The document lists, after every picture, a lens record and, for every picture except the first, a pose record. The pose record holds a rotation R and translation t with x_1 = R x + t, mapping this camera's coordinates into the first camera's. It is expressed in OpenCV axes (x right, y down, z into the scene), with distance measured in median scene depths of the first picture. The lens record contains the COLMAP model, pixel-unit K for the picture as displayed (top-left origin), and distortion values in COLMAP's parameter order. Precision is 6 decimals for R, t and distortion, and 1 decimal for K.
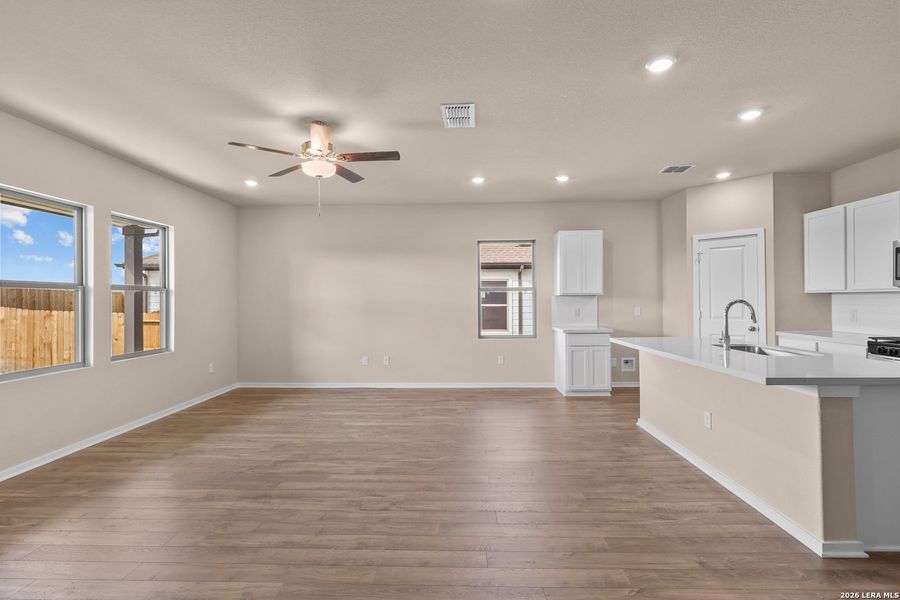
lens RADIAL K [[413.5, 0, 452.9], [0, 413.5, 300.3], [0, 0, 1]] dist [-0.006585, 0.000348]
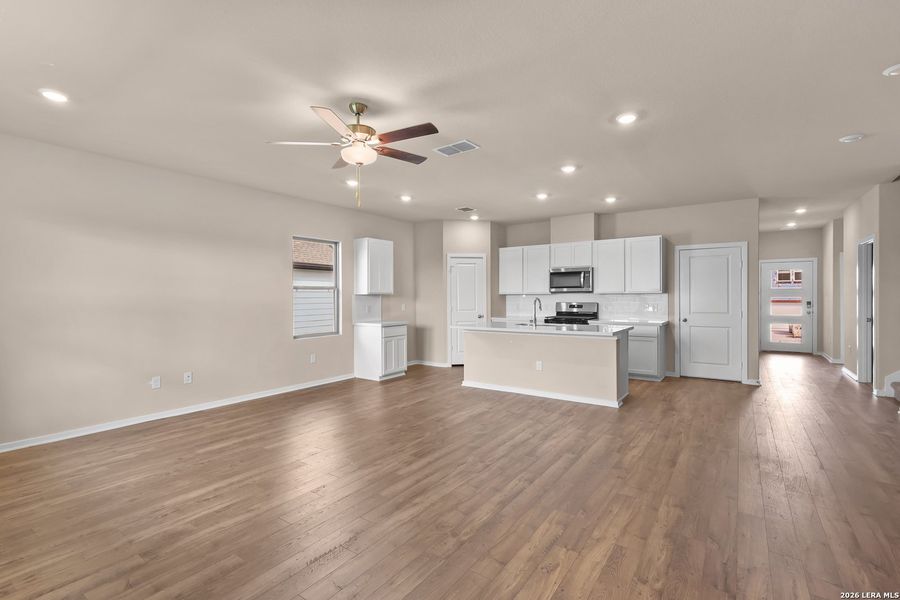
lens RADIAL K [[413.5, 0, 451.8], [0, 413.5, 299.8], [0, 0, 1]] dist [-0.006585, 0.000348]
pose [[0.551032, -0.002970, 0.834479, -0.745683], [0.004300, 0.999990, 0.000719, 0.003568], [-0.834473, 0.003192, 0.551040, 0.237763]]
